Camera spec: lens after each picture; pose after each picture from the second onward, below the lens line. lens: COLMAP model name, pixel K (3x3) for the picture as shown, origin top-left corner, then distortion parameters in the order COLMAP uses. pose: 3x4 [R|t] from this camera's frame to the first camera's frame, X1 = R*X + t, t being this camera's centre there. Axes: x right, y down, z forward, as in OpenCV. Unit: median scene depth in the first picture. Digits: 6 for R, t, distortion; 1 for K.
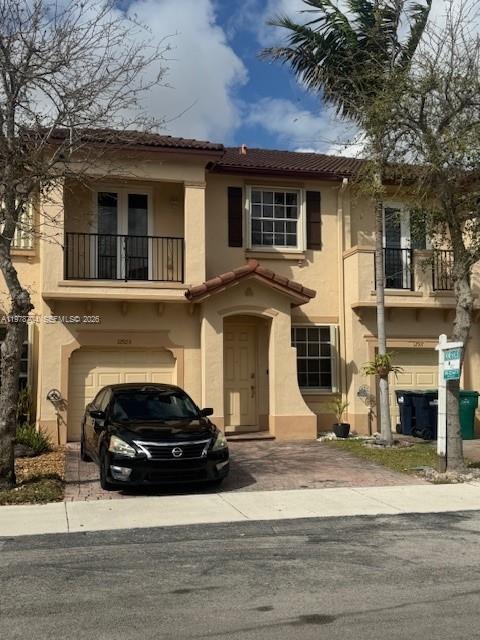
lens RADIAL K [[660.4, 0, 245.9], [0, 660.4, 321.3], [0, 0, 1]] dist [0.082418, 0.000000]
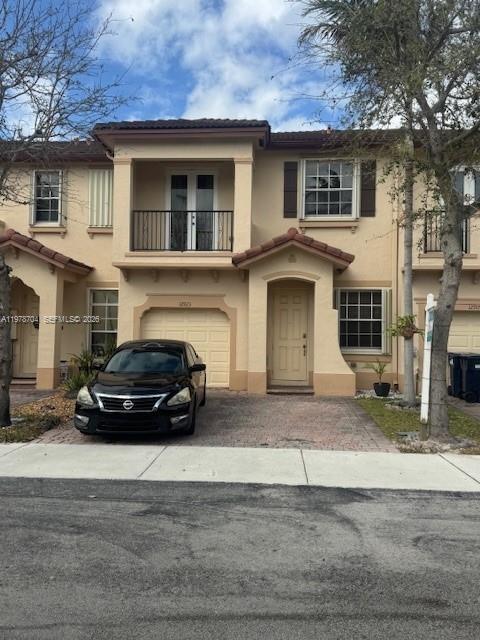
lens RADIAL K [[533.5, 0, 238.7], [0, 533.5, 318.6], [0, 0, 1]] dist [0.095404, -0.126681]
pose [[0.954937, 0.008802, -0.296678, 0.182025], [0.006333, 0.998728, 0.050015, 0.010235], [0.296741, -0.049640, 0.953667, 0.137222]]
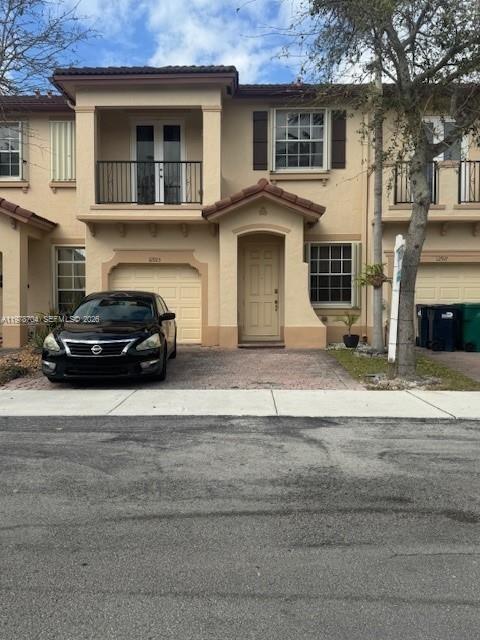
lens RADIAL K [[533.5, 0, 237.8], [0, 533.5, 322.7], [0, 0, 1]] dist [0.095404, -0.126681]
pose [[0.968341, 0.012711, -0.249309, 0.184089], [0.016434, 0.993290, 0.114477, 0.035718], [0.249091, -0.114950, 0.961634, 0.141465]]
